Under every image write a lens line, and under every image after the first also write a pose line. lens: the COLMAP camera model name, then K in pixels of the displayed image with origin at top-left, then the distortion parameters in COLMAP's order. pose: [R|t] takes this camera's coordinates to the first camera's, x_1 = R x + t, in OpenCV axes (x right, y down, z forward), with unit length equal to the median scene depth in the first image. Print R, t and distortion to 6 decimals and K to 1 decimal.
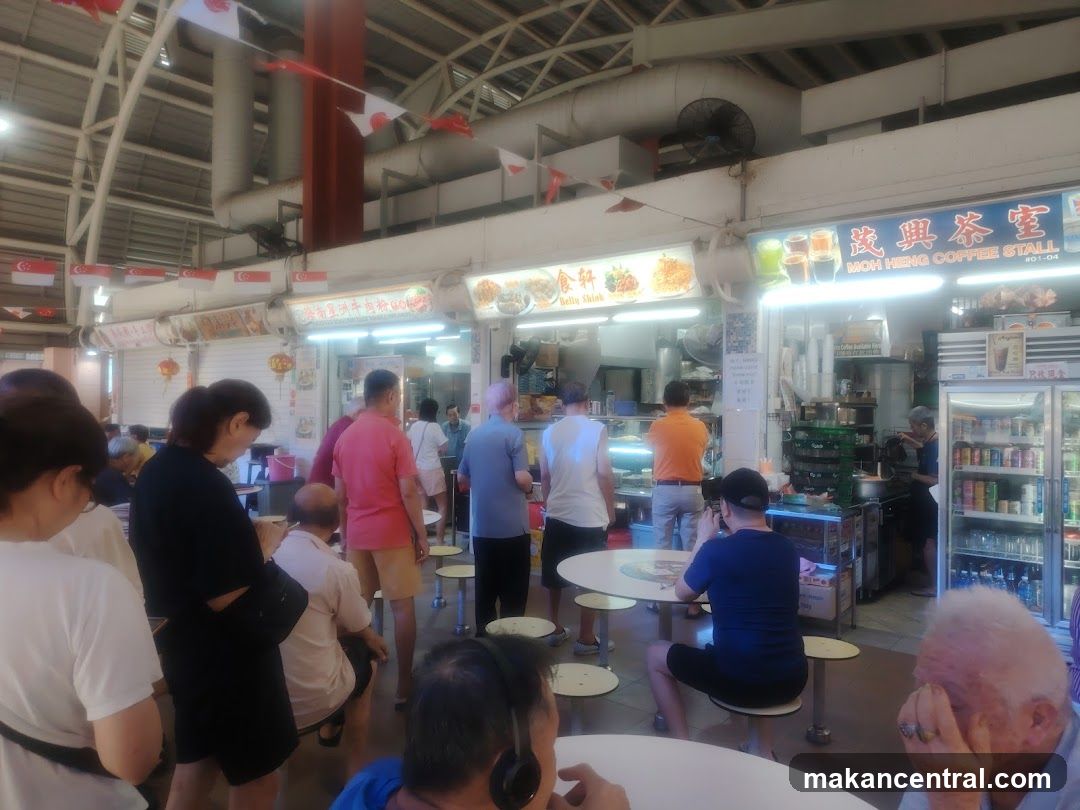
lens RADIAL K [[742.2, 0, 540.0], [0, 742.2, 405.0], [0, 0, 1]] dist [0.039256, -0.054135]
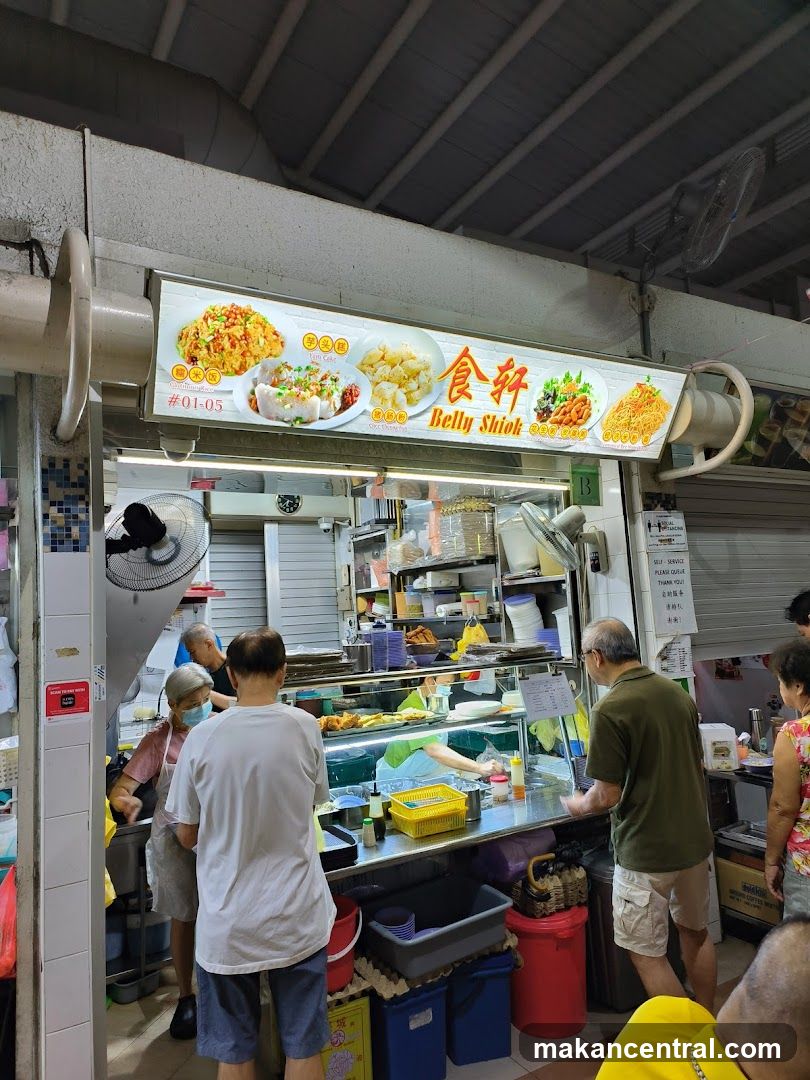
lens RADIAL K [[742.2, 0, 405.0], [0, 742.2, 540.0], [0, 0, 1]] dist [0.039256, -0.054135]
pose [[0.326999, 0.073102, 0.942193, -0.410245], [0.063106, 0.993089, -0.098952, -0.024691], [-0.942915, 0.091815, 0.320126, 0.919475]]
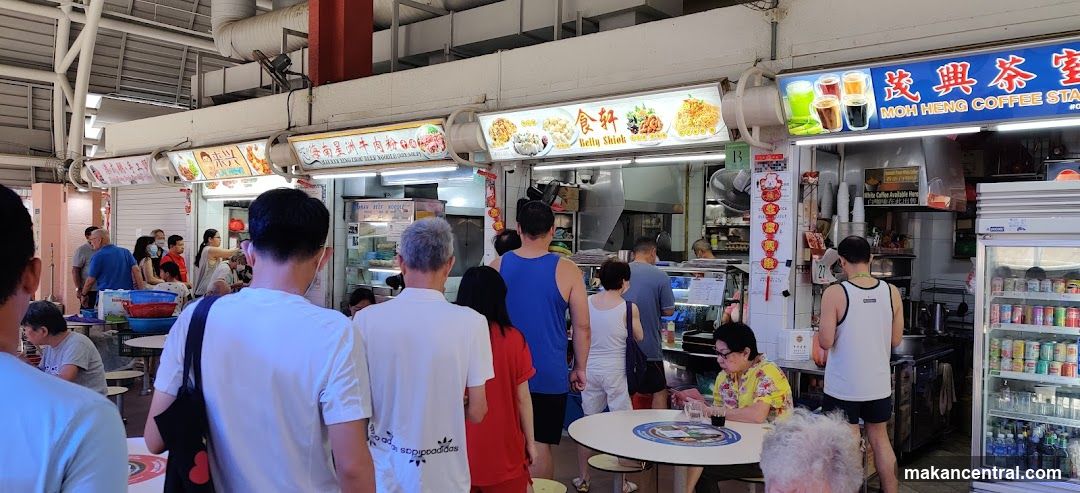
lens RADIAL K [[822.8, 0, 545.4], [0, 822.8, 260.7], [0, 0, 1]] dist [0.004221, 0.005912]
pose [[0.999620, 0.013590, -0.023992, 0.011250], [-0.013284, 0.999829, 0.012879, -0.003579], [0.024163, -0.012556, 0.999629, -0.044107]]
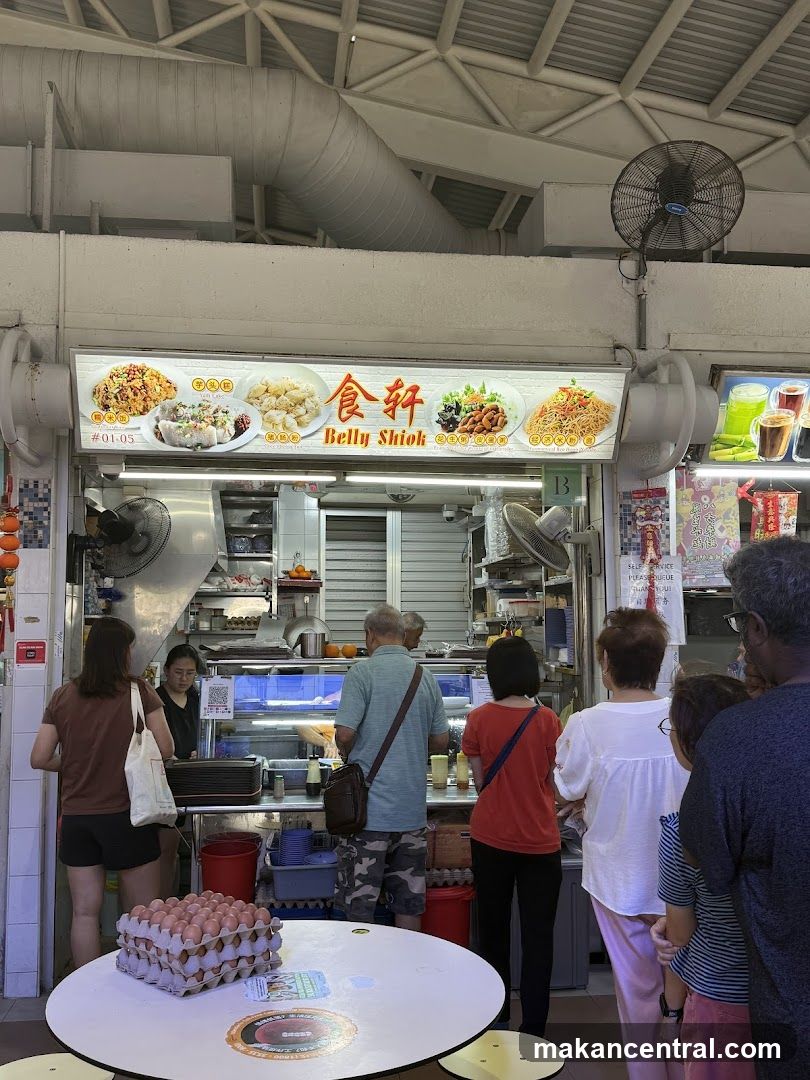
lens RADIAL K [[1007.6, 0, 405.0], [0, 1007.6, 540.0], [0, 0, 1]] dist [0.127117, -0.201394]
pose [[0.679310, 0.057781, 0.731573, -0.459625], [0.008103, 0.996244, -0.086210, -0.008333], [-0.733807, 0.064491, 0.676290, 0.516969]]
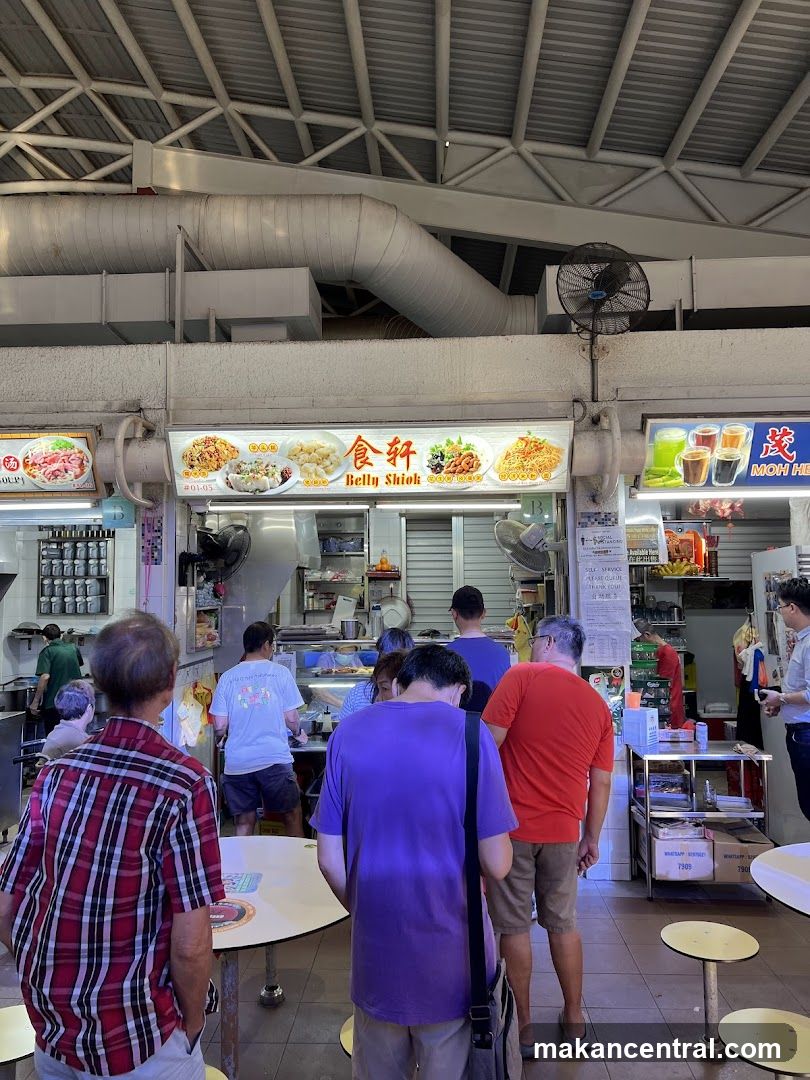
lens RADIAL K [[802.0, 0, 409.1], [0, 802.0, 528.2], [0, 0, 1]] dist [0.072063, -0.005006]
pose [[0.793251, 0.035018, 0.607887, -0.401805], [0.017175, 0.996661, -0.079825, -0.034356], [-0.608653, 0.073761, 0.790001, 0.385603]]
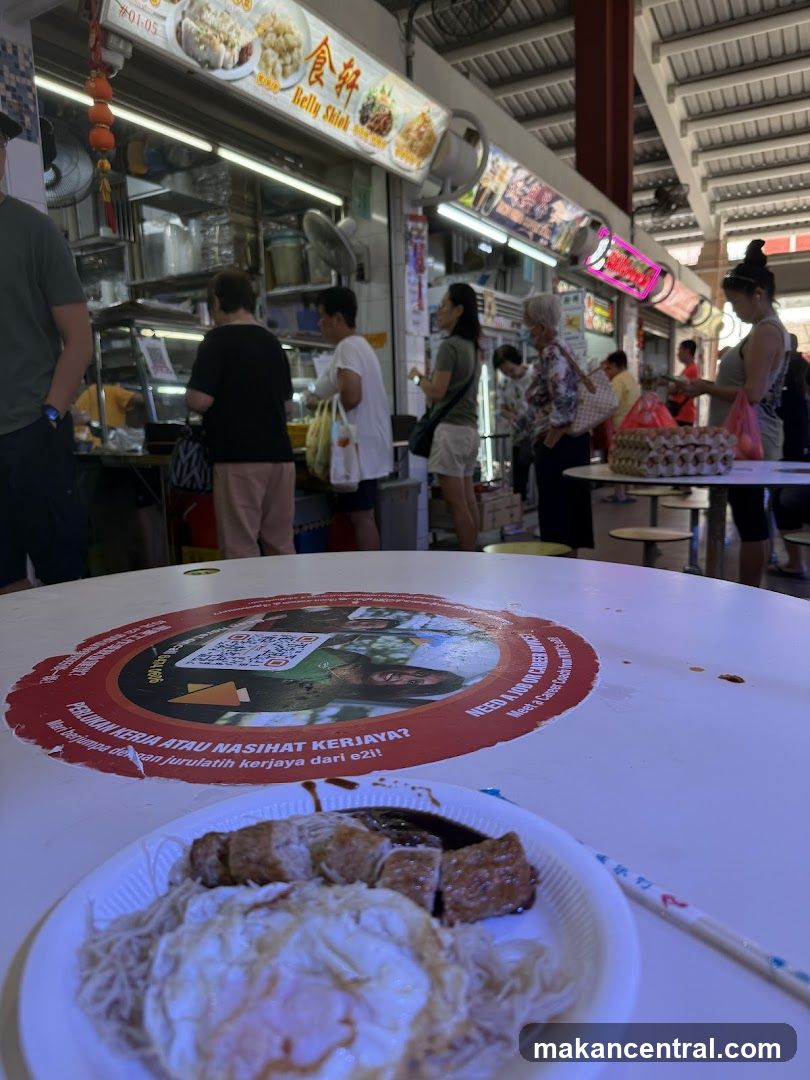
lens RADIAL K [[742.2, 0, 405.0], [0, 742.2, 540.0], [0, 0, 1]] dist [0.039256, -0.054135]
pose [[-0.177066, -0.166855, 0.969952, -0.586815], [0.033297, 0.983945, 0.175341, 0.087740], [-0.983636, 0.063343, -0.168667, 1.080627]]
